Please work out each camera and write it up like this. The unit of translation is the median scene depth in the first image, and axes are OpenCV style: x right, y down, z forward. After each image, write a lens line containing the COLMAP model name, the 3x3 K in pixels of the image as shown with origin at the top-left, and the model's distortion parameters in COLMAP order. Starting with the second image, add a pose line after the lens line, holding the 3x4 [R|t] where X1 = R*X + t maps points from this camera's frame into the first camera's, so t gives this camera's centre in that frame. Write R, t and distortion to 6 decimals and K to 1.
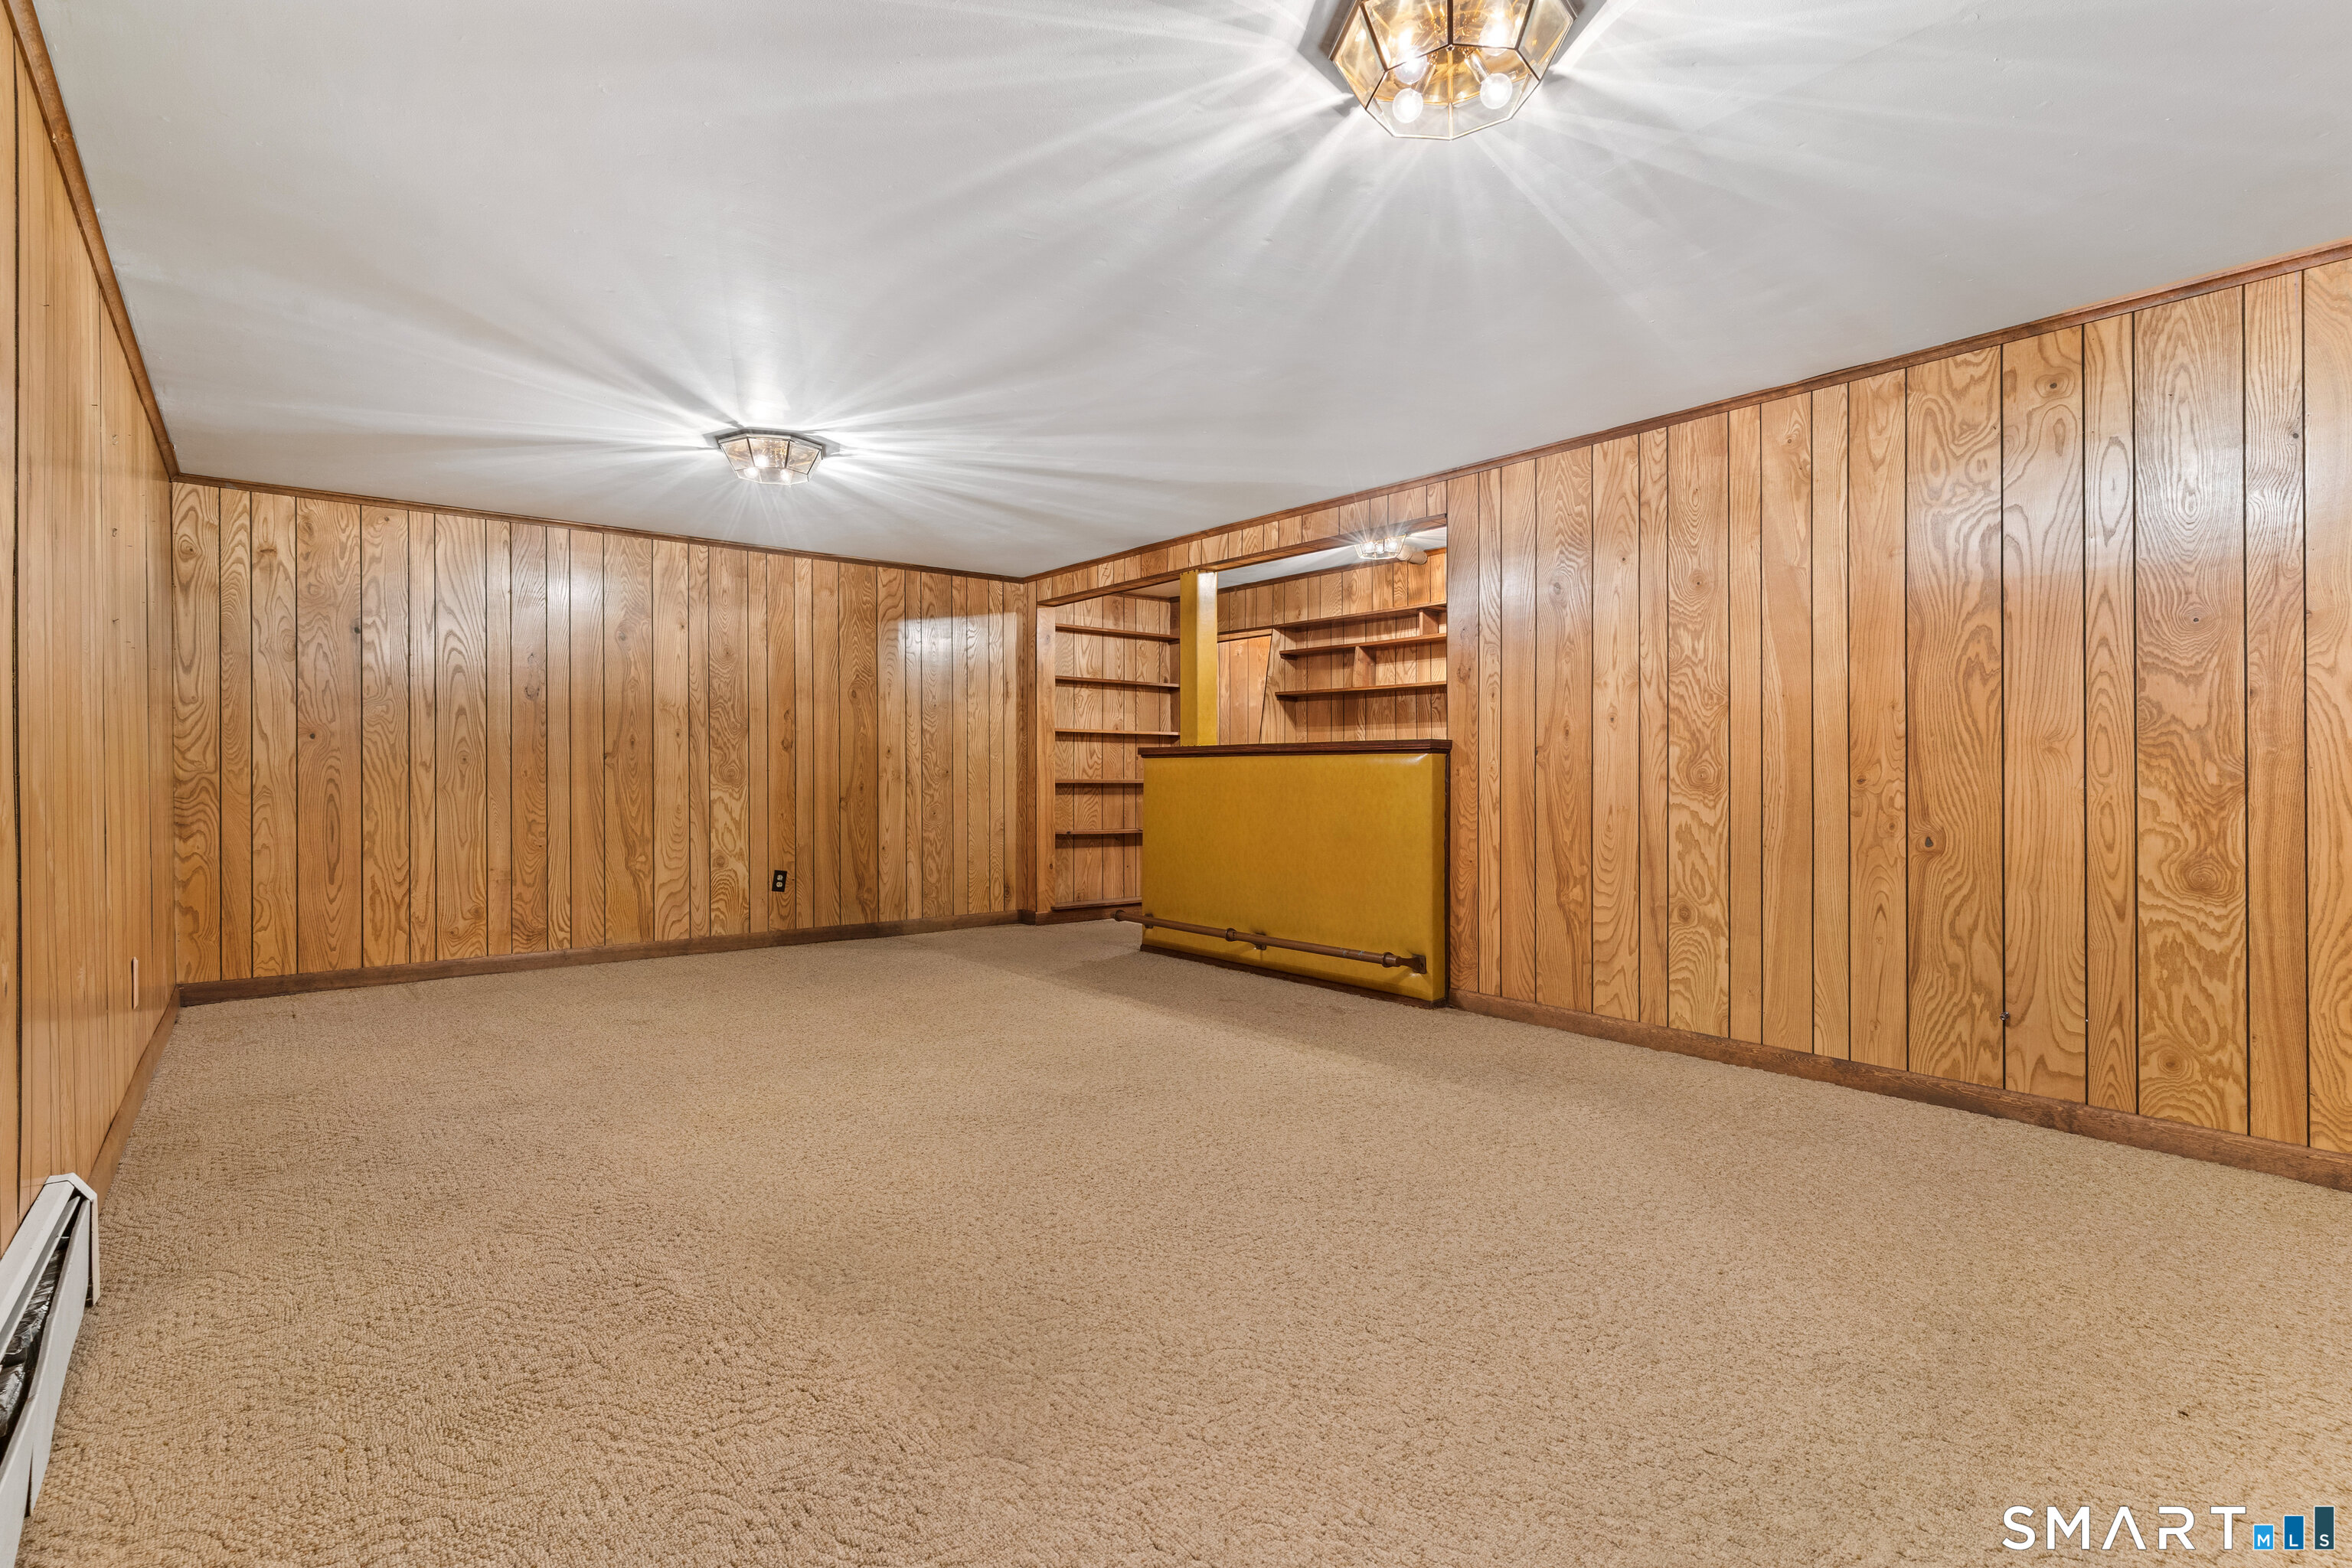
lens RADIAL K [[1129.6, 0, 1159.9], [0, 1129.6, 771.7], [0, 0, 1]] dist [0.005102, -0.002039]
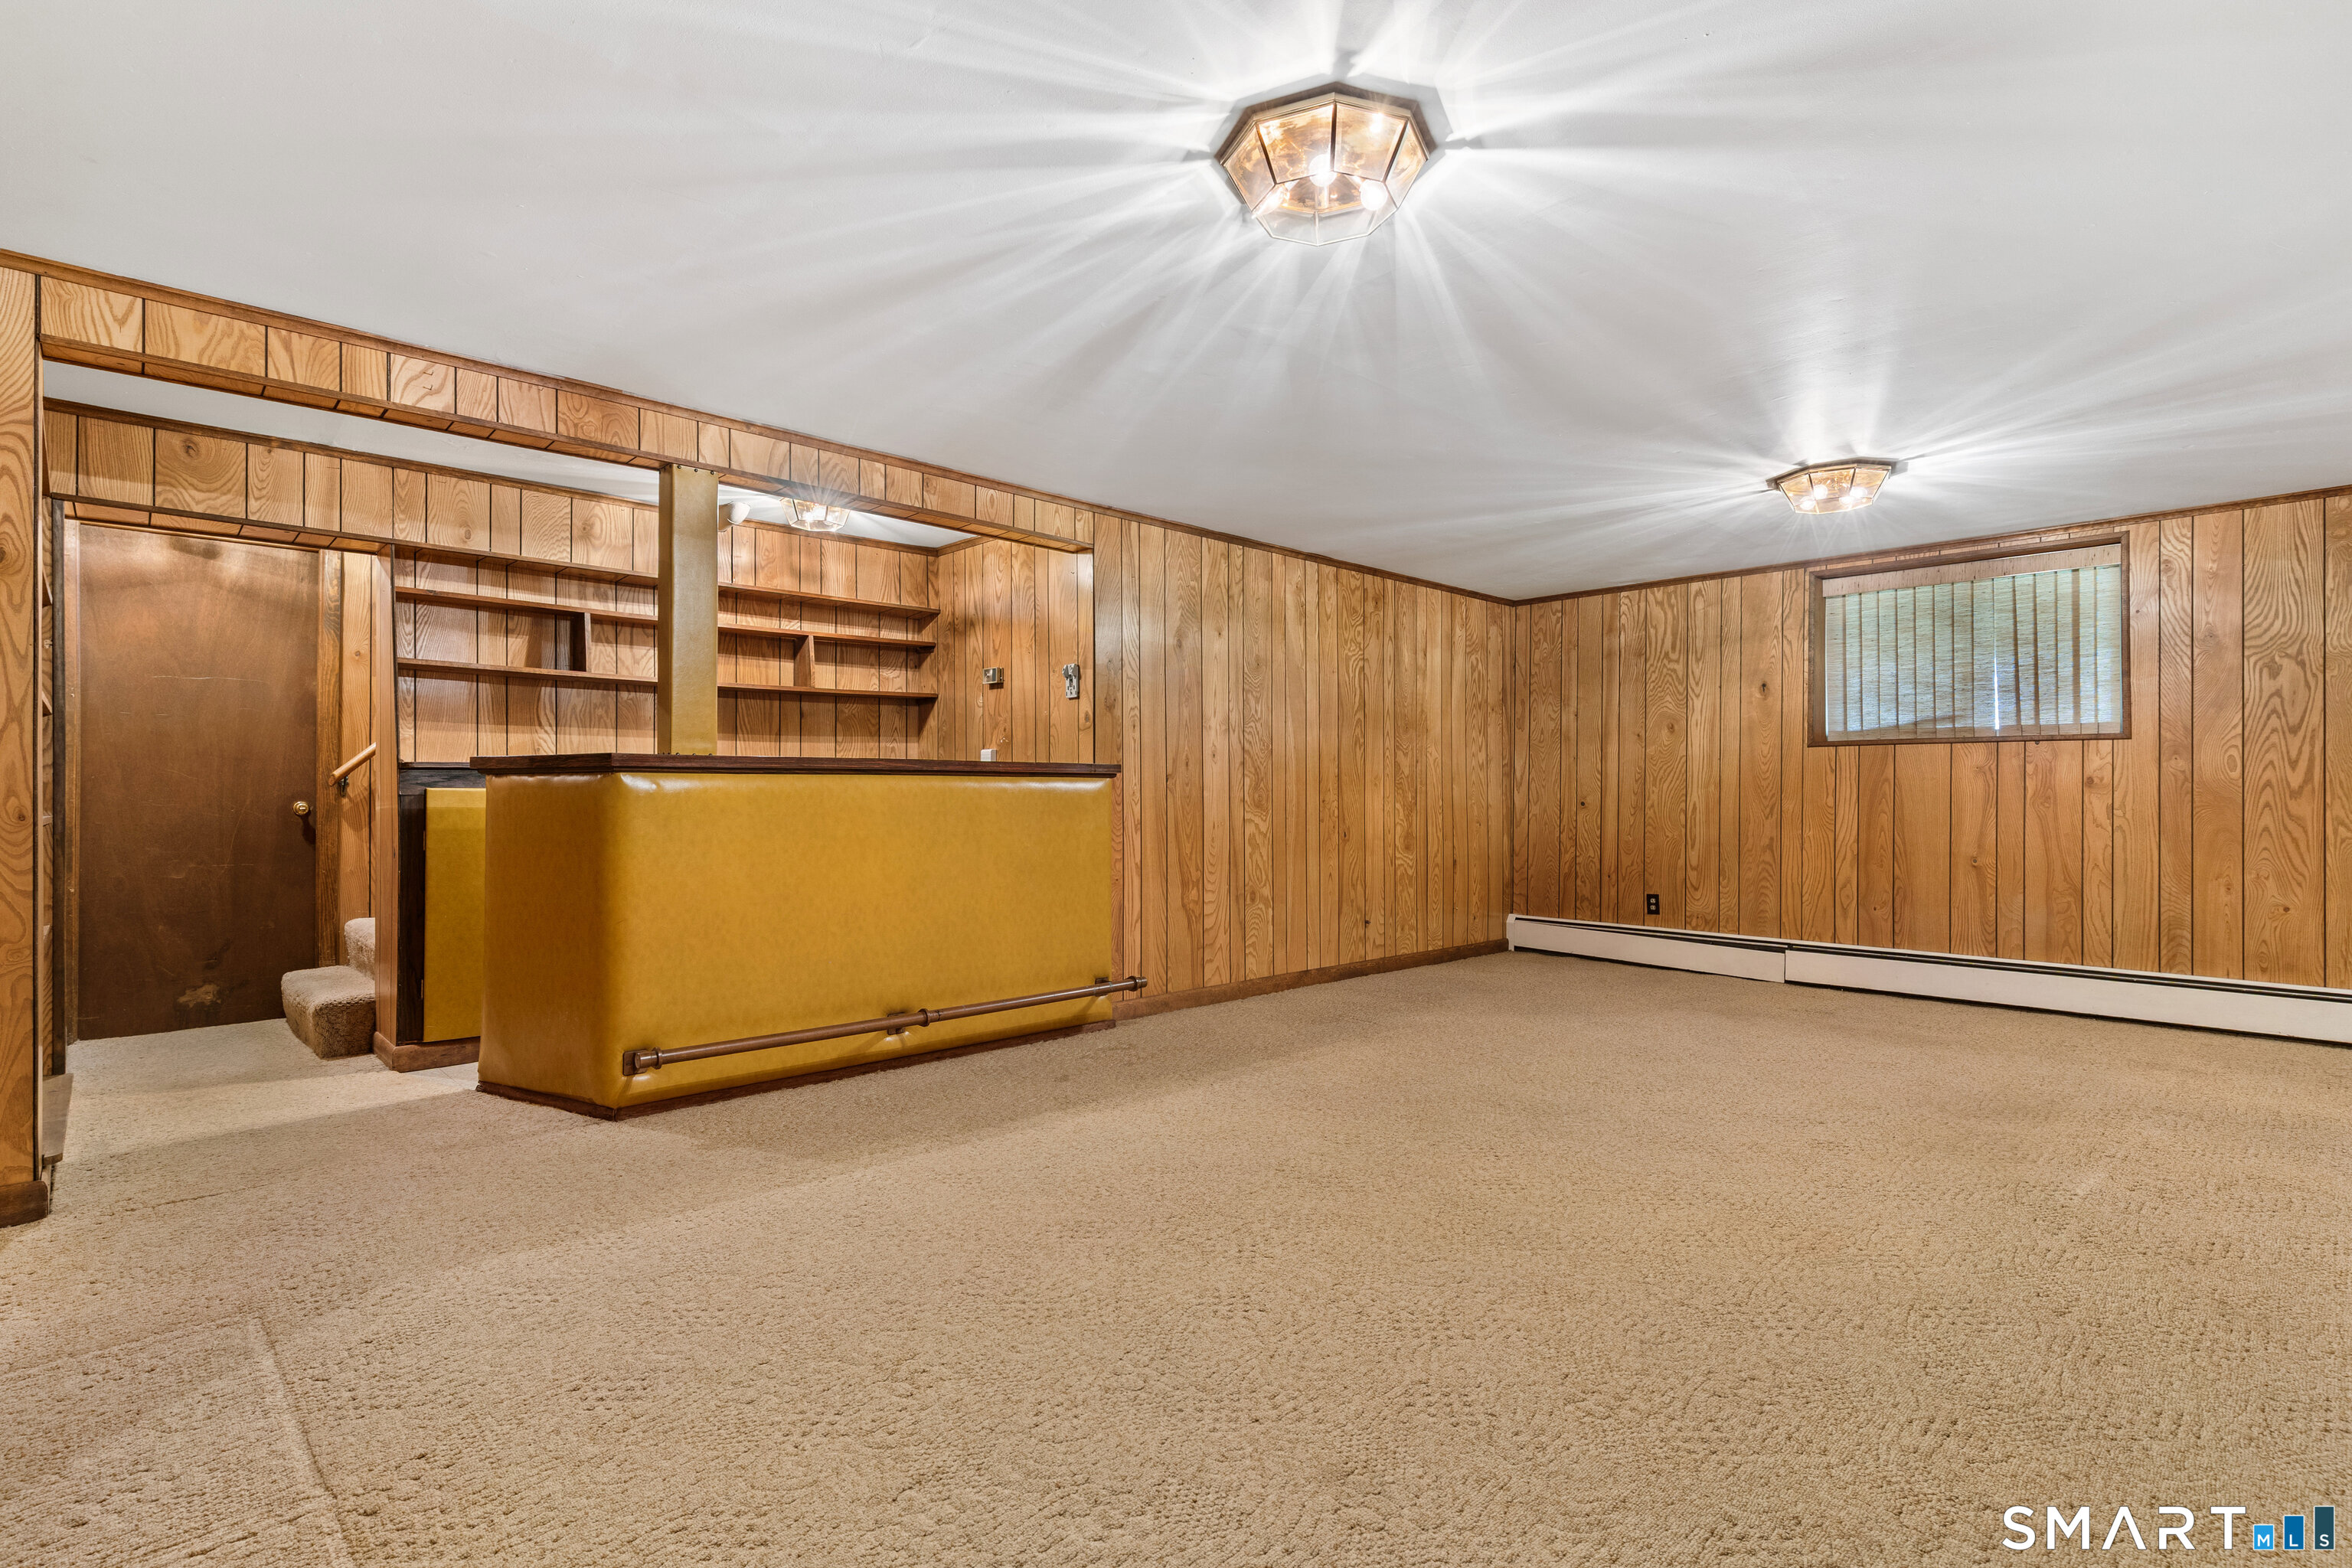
lens RADIAL K [[1129.6, 0, 1160.2], [0, 1129.6, 793.3], [0, 0, 1]] dist [0.005102, -0.002039]
pose [[-0.084953, 0.001794, 0.996383, -0.882956], [0.001306, 0.999998, -0.001689, -0.000940], [-0.996384, 0.001158, -0.084955, 1.172593]]
